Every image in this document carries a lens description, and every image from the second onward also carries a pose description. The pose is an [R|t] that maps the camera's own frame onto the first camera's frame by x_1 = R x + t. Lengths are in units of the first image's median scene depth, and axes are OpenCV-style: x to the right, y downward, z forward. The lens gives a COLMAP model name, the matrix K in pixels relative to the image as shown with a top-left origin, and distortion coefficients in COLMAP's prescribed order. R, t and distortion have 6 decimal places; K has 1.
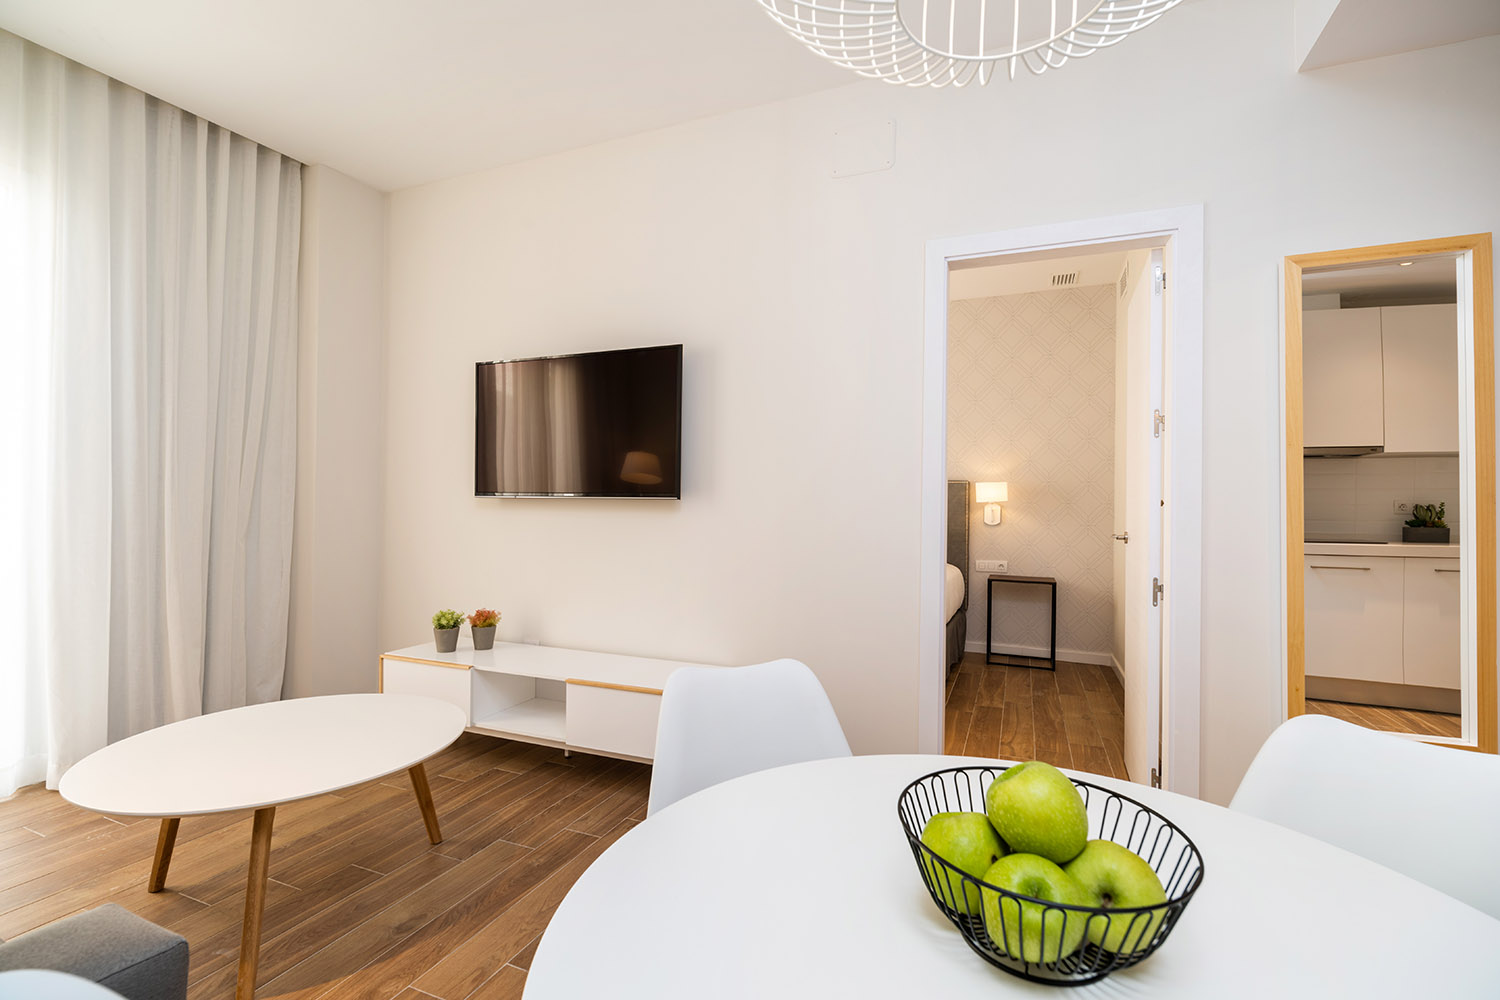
lens RADIAL K [[670.6, 0, 748.8], [0, 670.6, 510.1], [0, 0, 1]] dist [-0.000947, -0.000424]
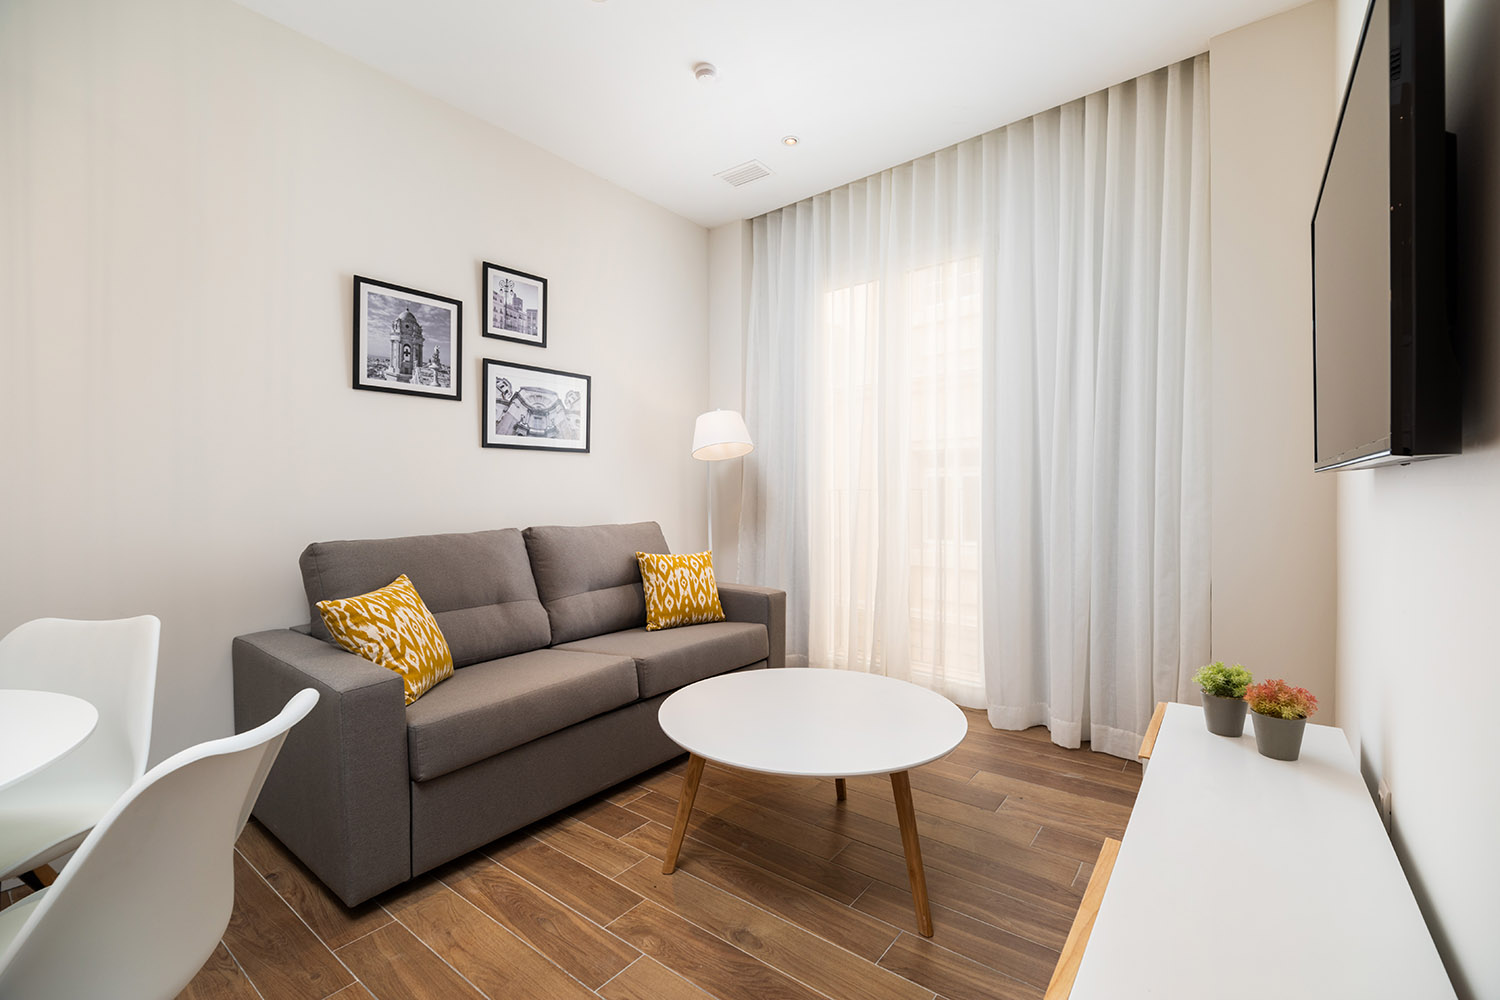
lens RADIAL K [[675.7, 0, 750.0], [0, 675.7, 500.0], [0, 0, 1]] dist [-0.001724, -0.000112]
pose [[-0.256334, 0.005069, -0.966575, 0.243753], [0.002534, 0.999986, 0.004572, -0.004678], [0.966585, -0.001278, -0.256343, 0.735095]]
